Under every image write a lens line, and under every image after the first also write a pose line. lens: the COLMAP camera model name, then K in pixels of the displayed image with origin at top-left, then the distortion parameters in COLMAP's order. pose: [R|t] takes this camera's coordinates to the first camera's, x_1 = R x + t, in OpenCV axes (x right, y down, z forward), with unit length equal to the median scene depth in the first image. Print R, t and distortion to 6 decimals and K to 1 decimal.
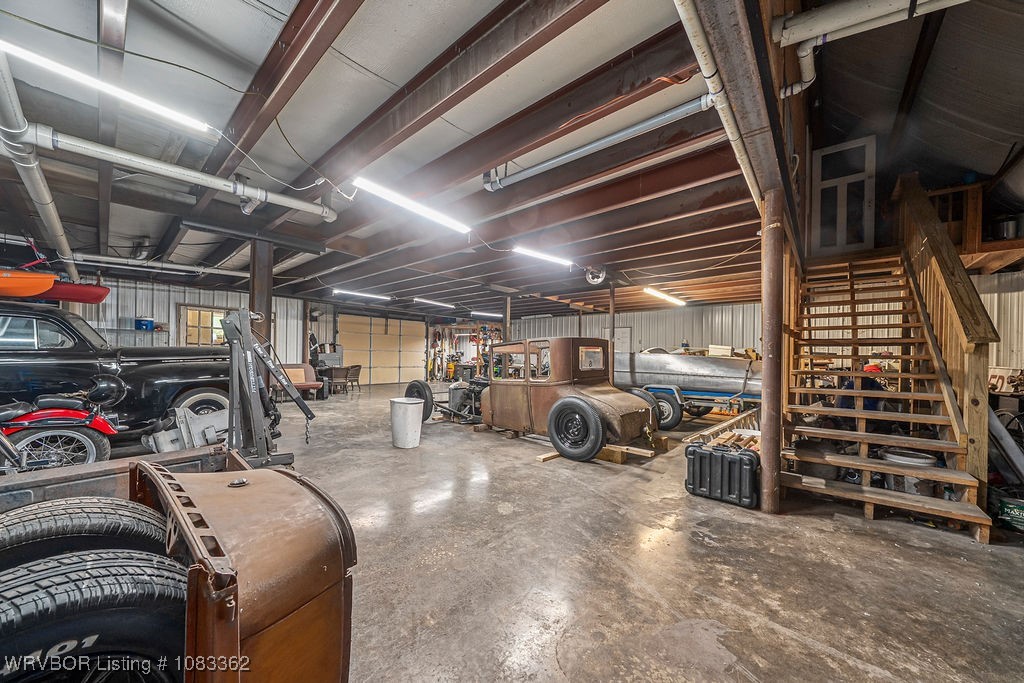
lens RADIAL K [[353.7, 0, 501.9], [0, 353.7, 354.0], [0, 0, 1]] dist [-0.002569, -0.001297]
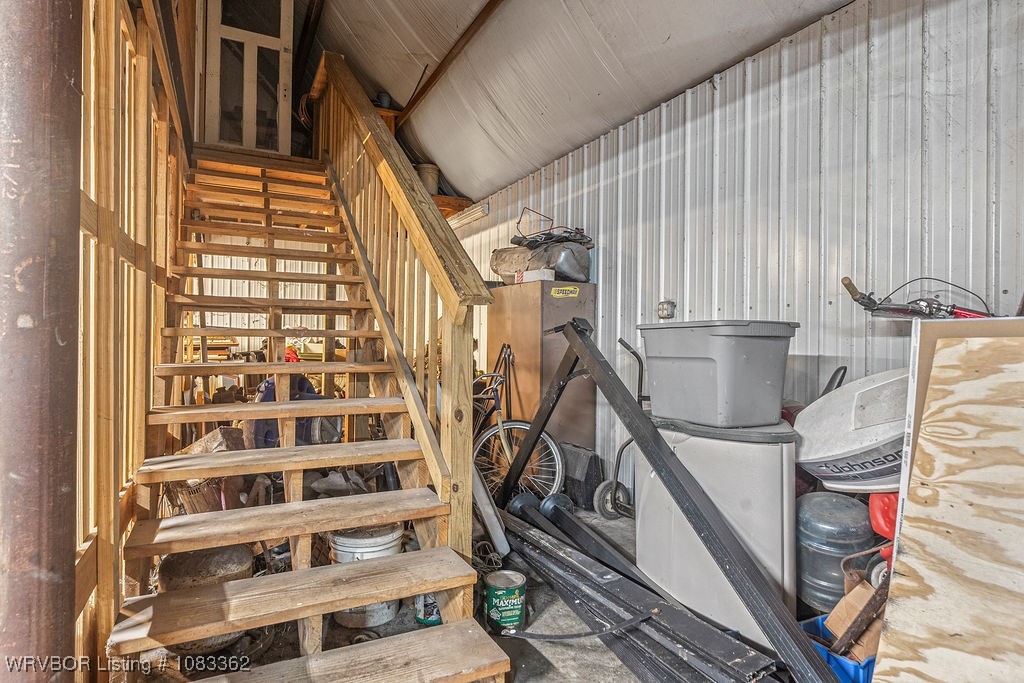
lens RADIAL K [[565.2, 0, 510.7], [0, 565.2, 337.1], [0, 0, 1]] dist [-0.000975, -0.000124]
pose [[0.351971, -0.004258, 0.936001, 0.333714], [-0.008205, 0.999937, 0.007634, 0.004944], [-0.935975, -0.010367, 0.351913, 0.367372]]
